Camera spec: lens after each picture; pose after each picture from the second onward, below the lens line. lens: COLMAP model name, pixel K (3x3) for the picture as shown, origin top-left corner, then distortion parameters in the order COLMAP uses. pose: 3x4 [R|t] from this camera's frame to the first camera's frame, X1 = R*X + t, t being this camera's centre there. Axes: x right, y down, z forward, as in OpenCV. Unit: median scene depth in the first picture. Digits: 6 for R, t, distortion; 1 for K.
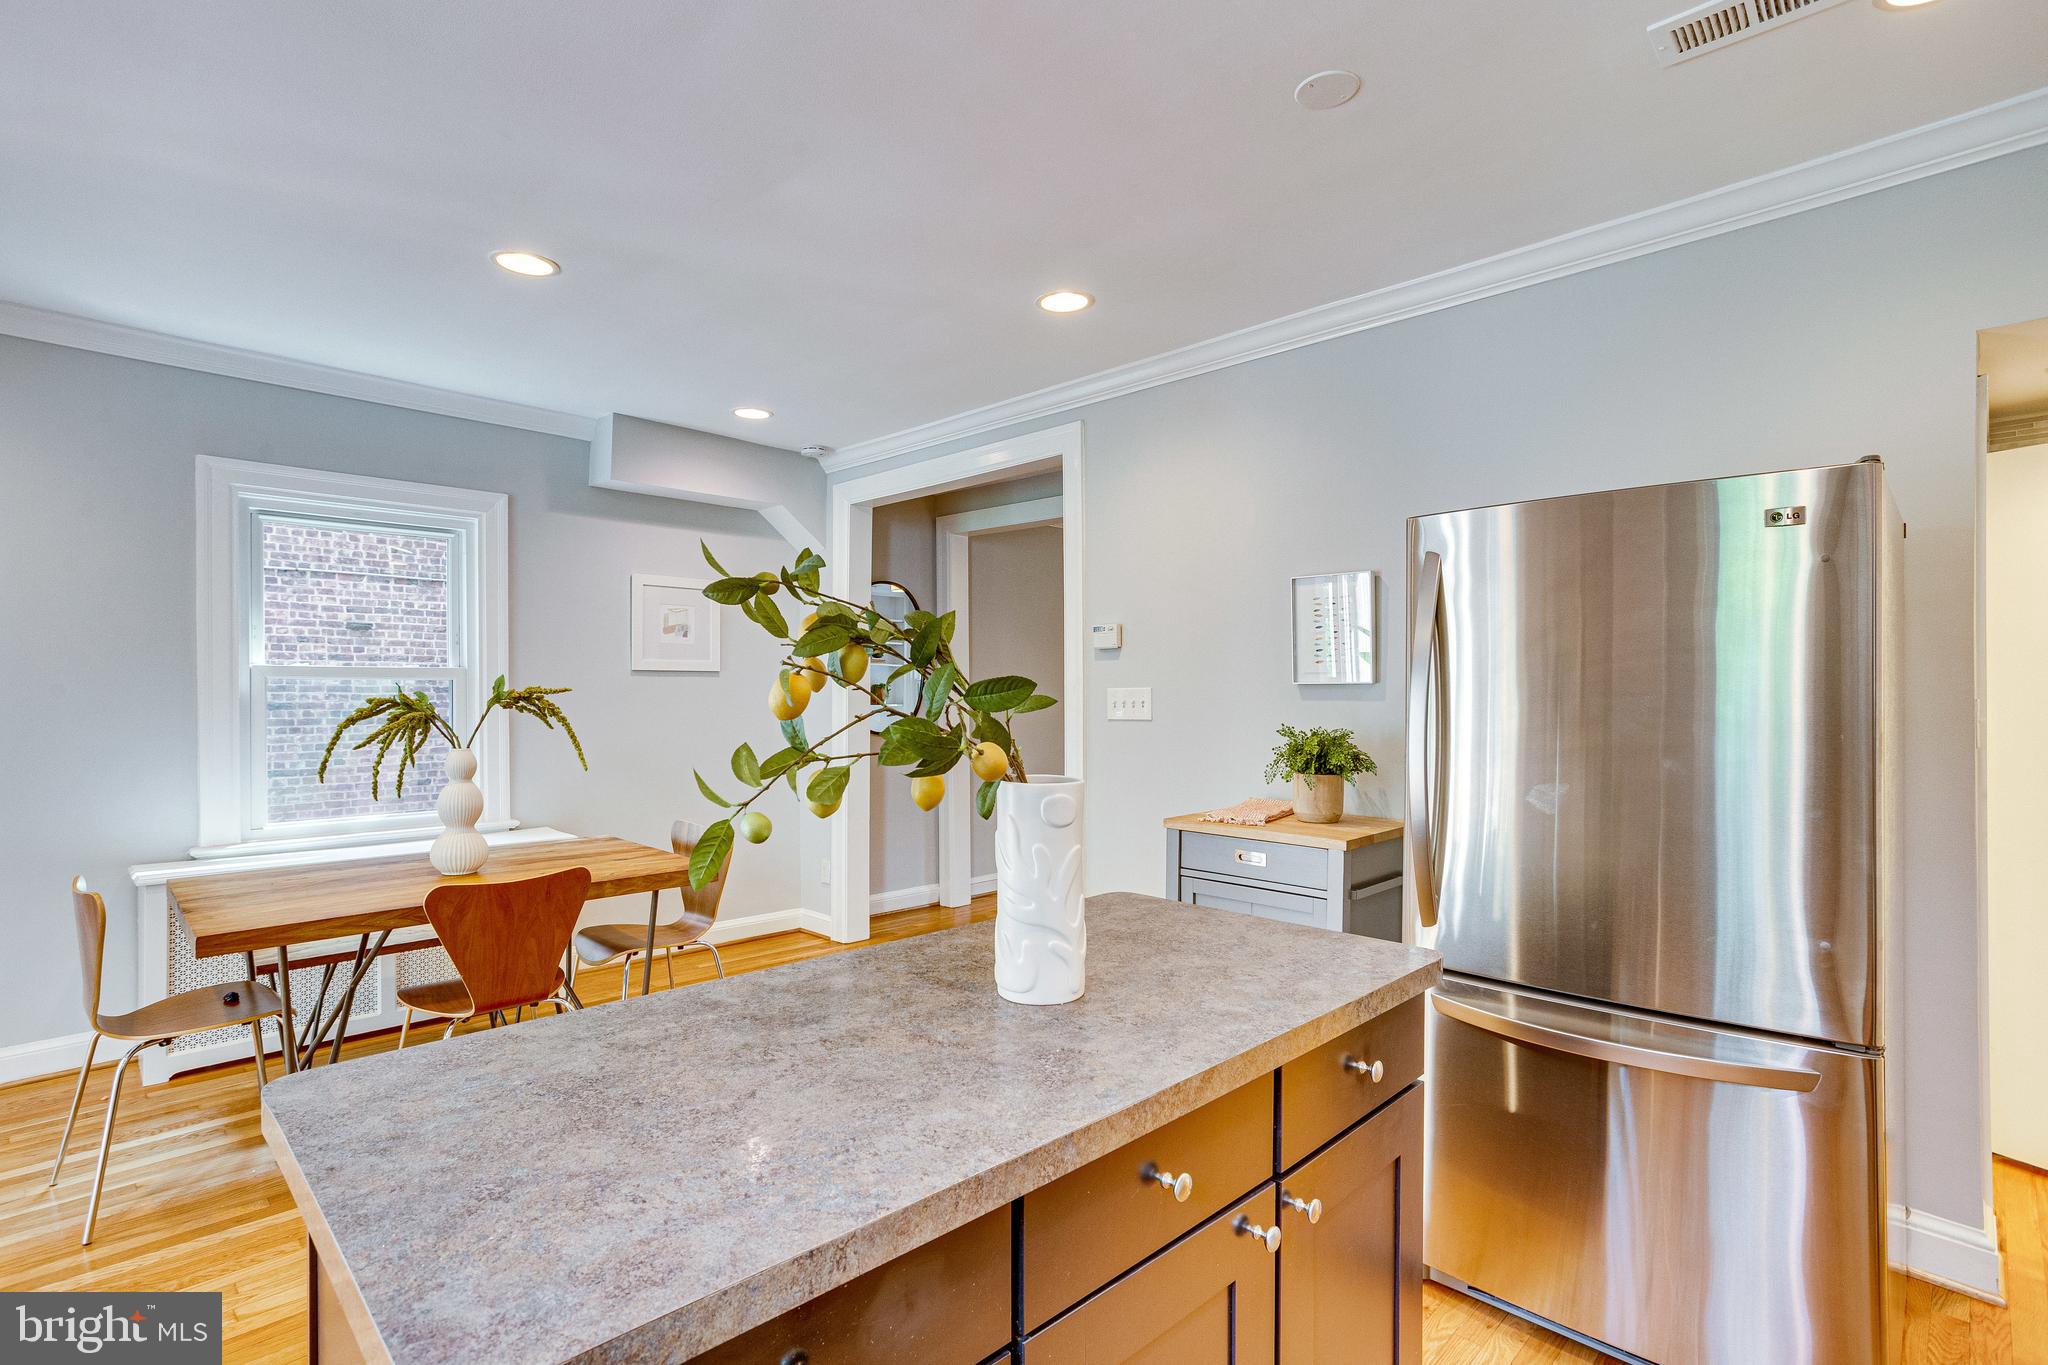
lens RADIAL K [[968.3, 0, 1031.7], [0, 968.3, 690.4], [0, 0, 1]] dist [-0.026383, -0.000147]
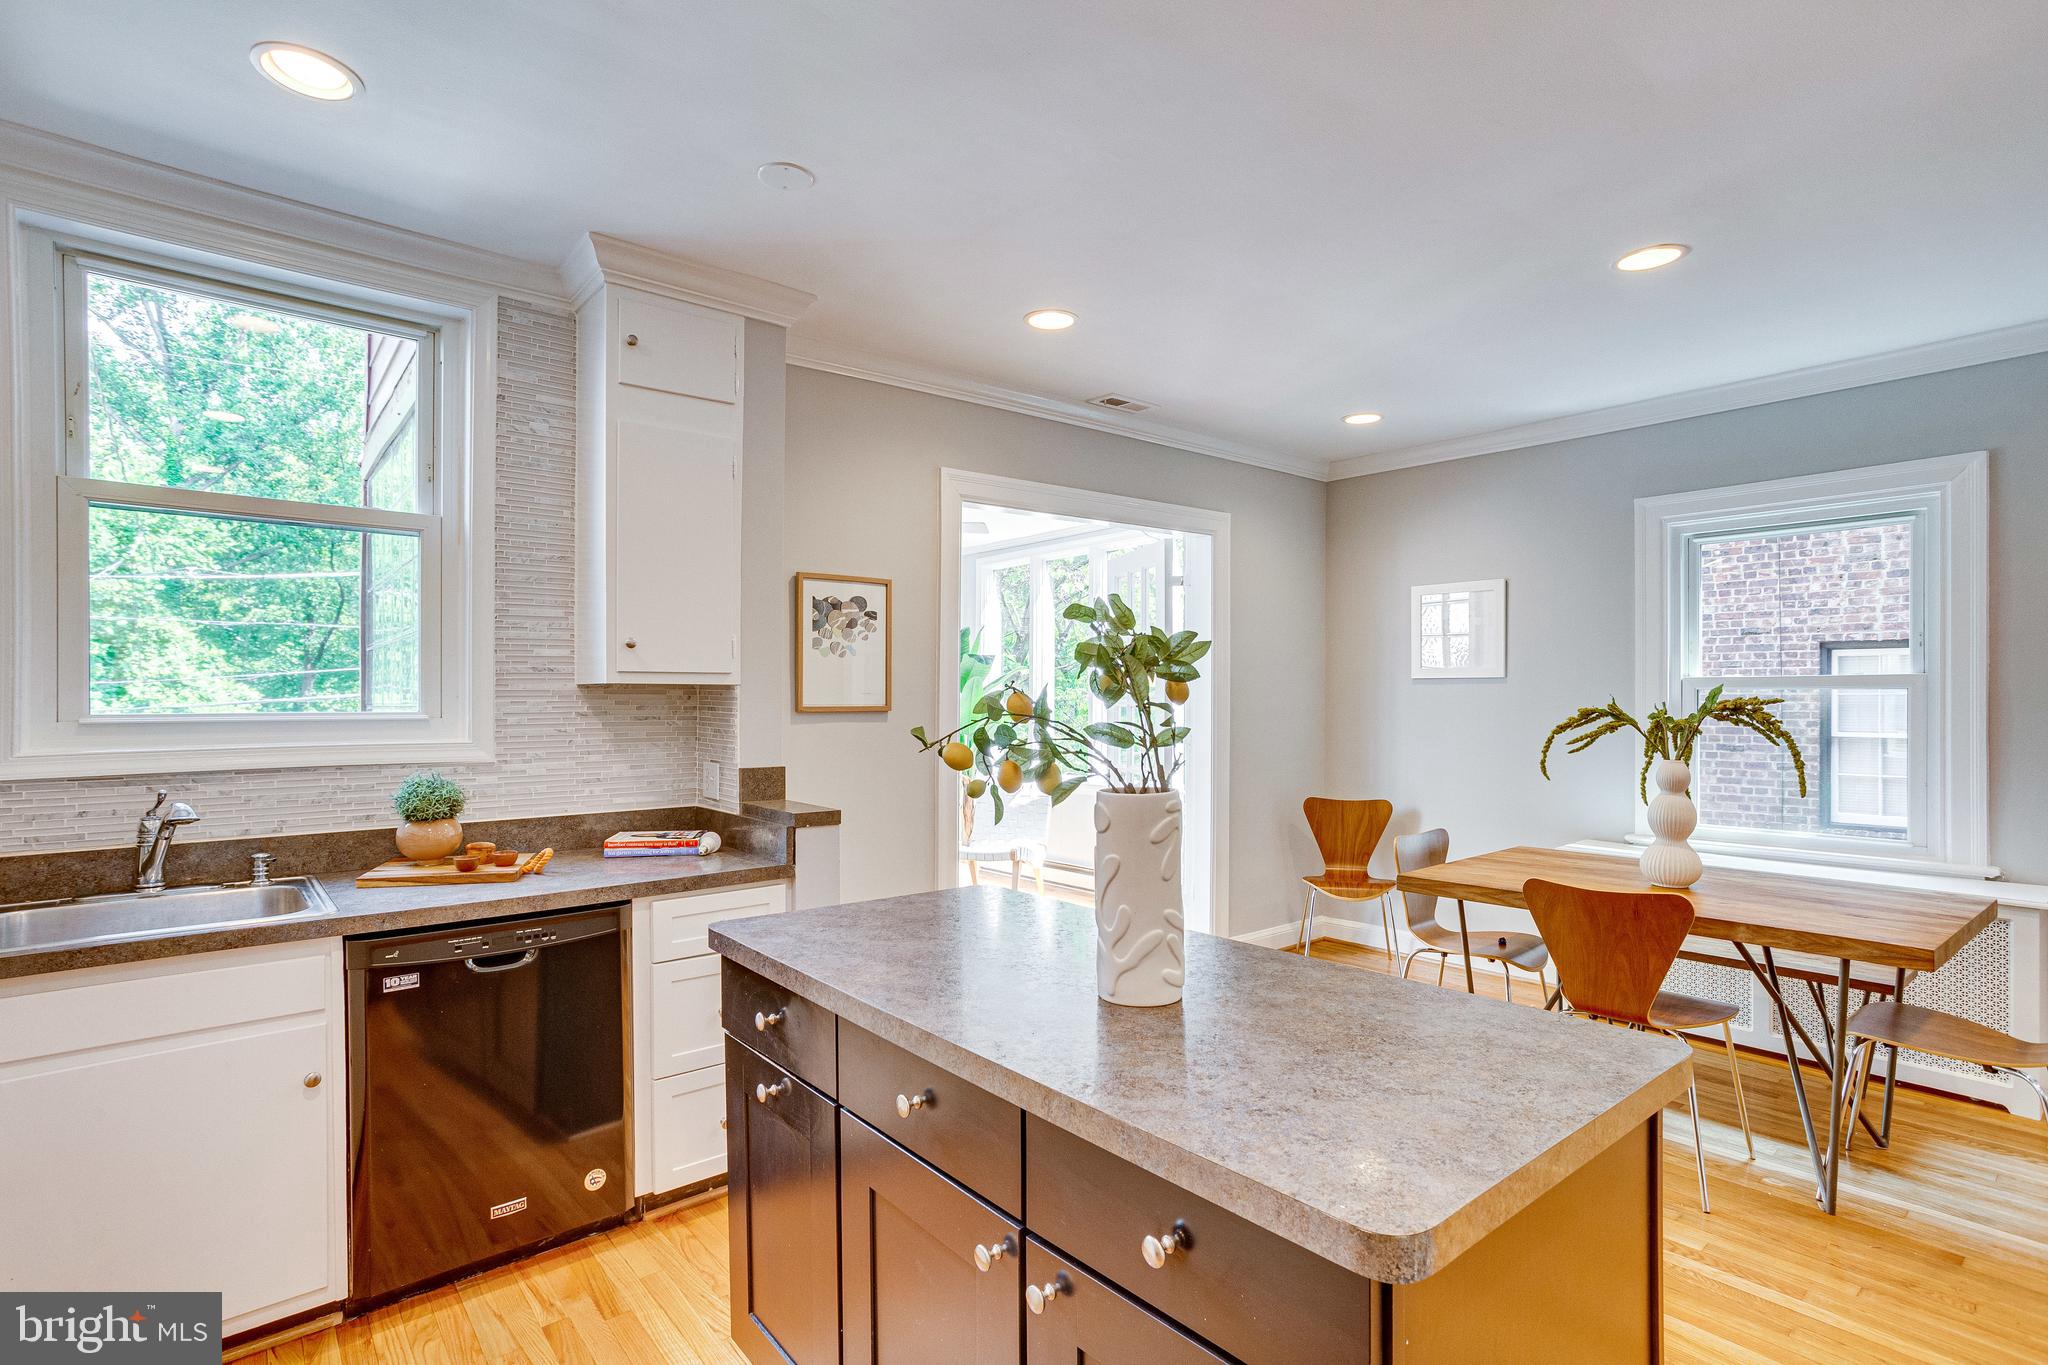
lens RADIAL K [[1005.6, 0, 1030.8], [0, 1005.6, 707.0], [0, 0, 1]] dist [-0.028453, 0.000320]
pose [[-0.094047, 0.006115, -0.995549, 0.518903], [0.004243, 0.999975, 0.005741, -0.002753], [0.995559, -0.003684, -0.094070, 0.466551]]
